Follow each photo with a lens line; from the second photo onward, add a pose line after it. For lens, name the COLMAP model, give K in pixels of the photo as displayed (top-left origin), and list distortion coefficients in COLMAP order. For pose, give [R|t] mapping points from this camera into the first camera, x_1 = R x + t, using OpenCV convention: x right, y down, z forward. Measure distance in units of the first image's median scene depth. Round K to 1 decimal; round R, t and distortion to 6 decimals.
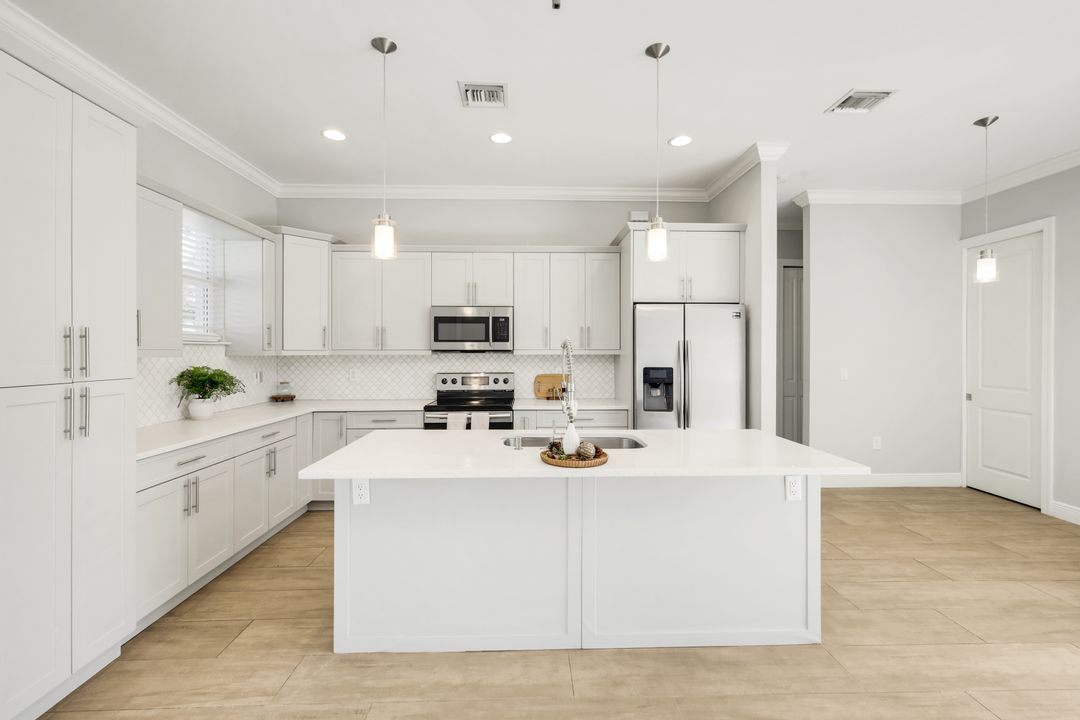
lens RADIAL K [[471.0, 0, 543.0], [0, 471.0, 351.2], [0, 0, 1]] dist [0.003234, 0.000643]
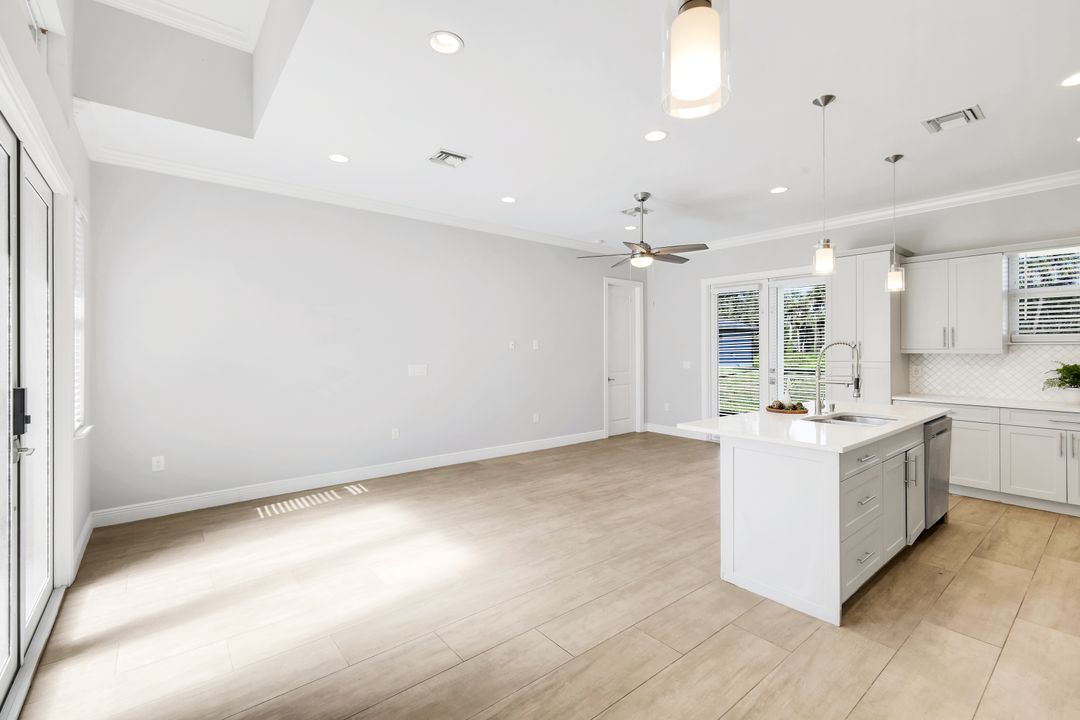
lens RADIAL K [[475.8, 0, 544.5], [0, 475.8, 349.3], [0, 0, 1]] dist [0.003246, 0.000462]
pose [[-0.793642, -0.000306, -0.608385, 0.984505], [-0.001118, 0.999999, 0.000956, -0.002134], [0.608384, 0.001439, -0.793641, 0.972456]]
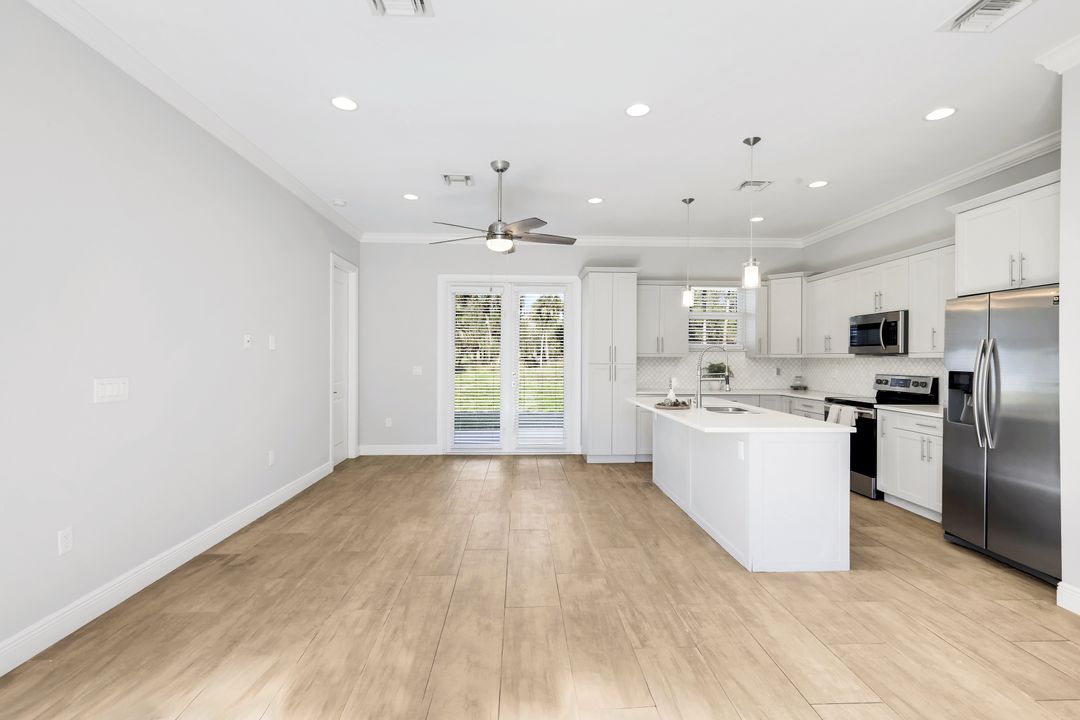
lens RADIAL K [[502.0, 0, 540.0], [0, 502.0, 360.0], [0, 0, 1]] dist [0.003944, 0.000371]
pose [[0.009358, 0.005435, -0.999941, 1.114751], [-0.005819, 0.999969, 0.005380, 0.012591], [0.999939, 0.005769, 0.009389, 0.222834]]
